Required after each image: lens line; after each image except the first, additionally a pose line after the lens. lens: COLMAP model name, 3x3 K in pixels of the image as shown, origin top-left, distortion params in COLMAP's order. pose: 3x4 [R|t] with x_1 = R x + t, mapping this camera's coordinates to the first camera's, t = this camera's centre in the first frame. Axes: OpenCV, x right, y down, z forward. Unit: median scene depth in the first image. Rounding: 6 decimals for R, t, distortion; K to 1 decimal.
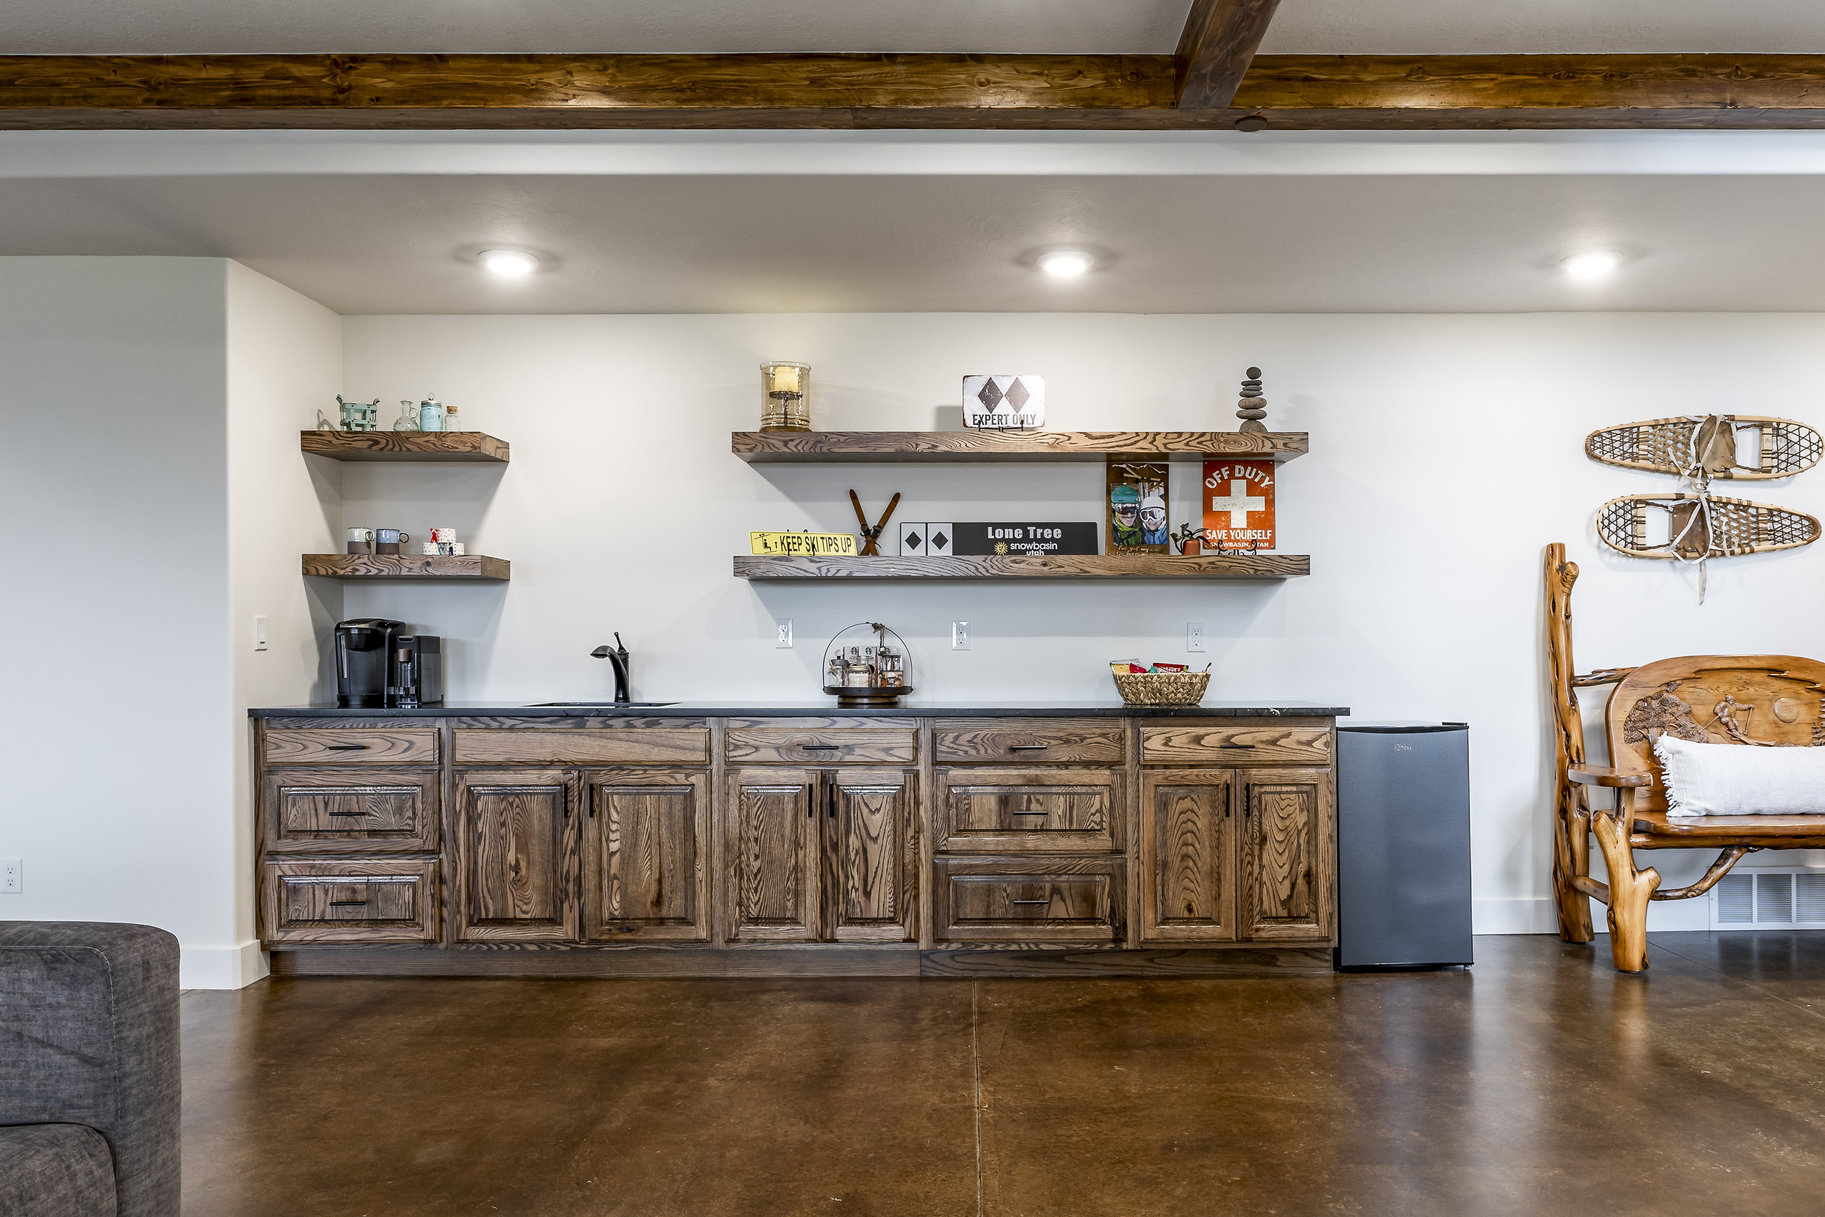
lens RADIAL K [[1246.7, 0, 912.4], [0, 1246.7, 648.0], [0, 0, 1]] dist [-0.009459, -0.000443]
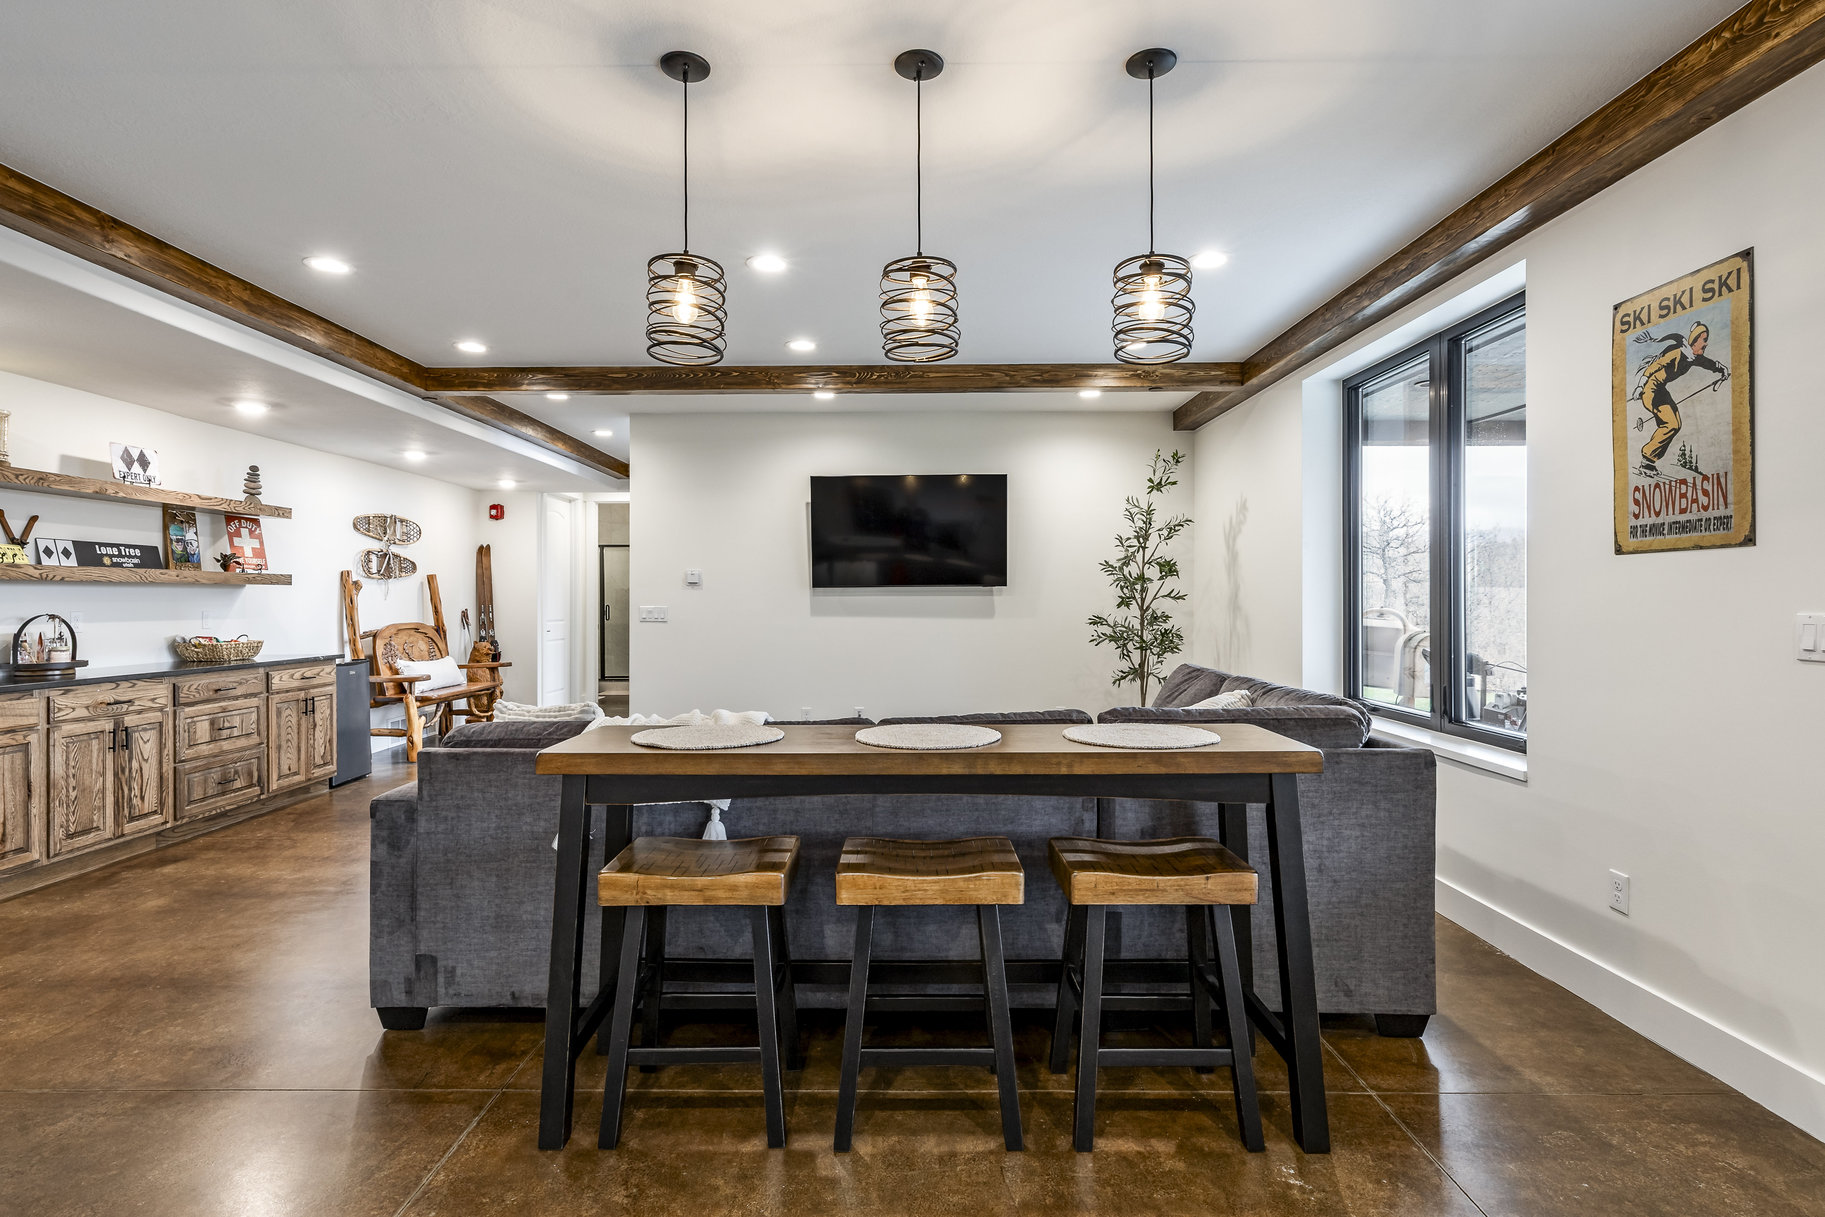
lens RADIAL K [[788.6, 0, 911.4], [0, 788.6, 603.0], [0, 0, 1]] dist [0.000144, -0.000014]
pose [[0.017601, 0.001509, 0.999844, -0.828762], [0.008654, 0.999961, -0.001661, -0.022130], [-0.999808, 0.008682, 0.017587, 0.056672]]
